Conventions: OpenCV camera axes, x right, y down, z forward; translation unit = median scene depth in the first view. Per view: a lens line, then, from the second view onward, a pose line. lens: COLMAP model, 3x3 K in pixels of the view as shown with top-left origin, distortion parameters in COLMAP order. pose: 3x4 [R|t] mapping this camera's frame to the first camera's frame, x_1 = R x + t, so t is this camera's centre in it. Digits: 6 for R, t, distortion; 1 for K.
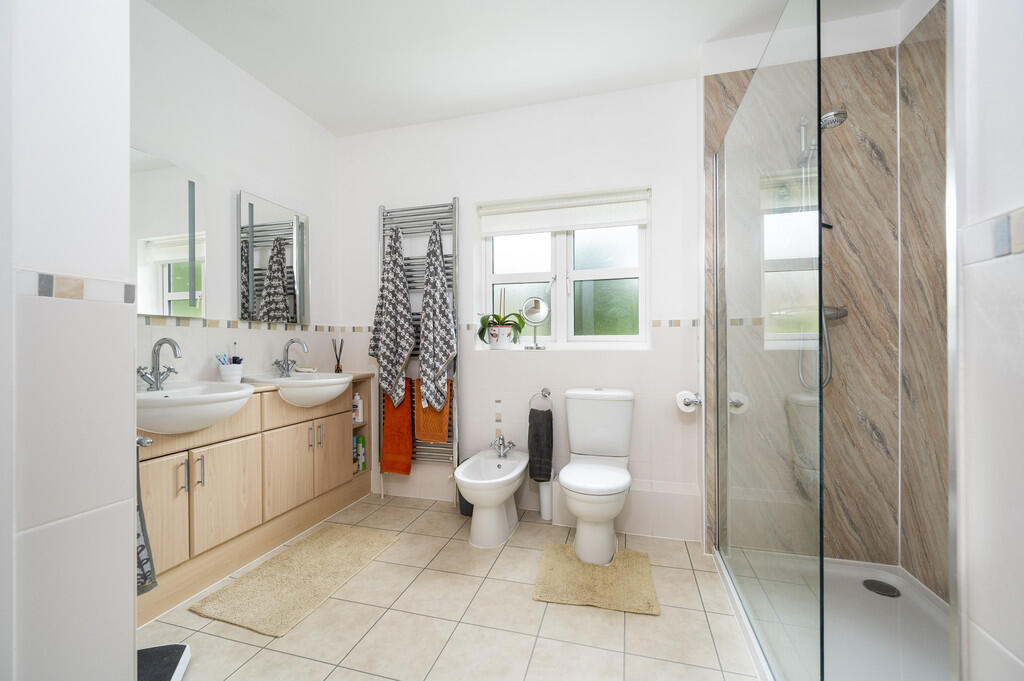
lens RADIAL K [[409.6, 0, 513.7], [0, 409.6, 348.8], [0, 0, 1]] dist [0.000988, -0.000005]
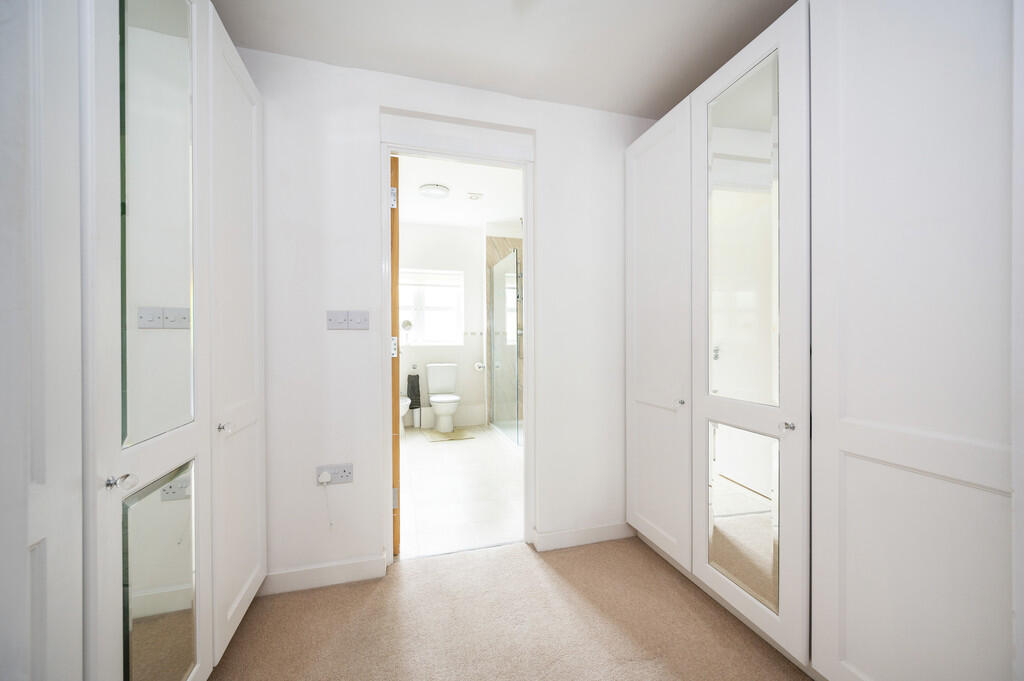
lens RADIAL K [[409.6, 0, 513.8], [0, 409.6, 347.6], [0, 0, 1]] dist [0.000988, -0.000005]
pose [[0.854806, 0.000659, 0.518946, -0.657053], [-0.001639, 0.999998, 0.001431, 0.012579], [-0.518944, -0.002073, 0.854806, -1.170174]]
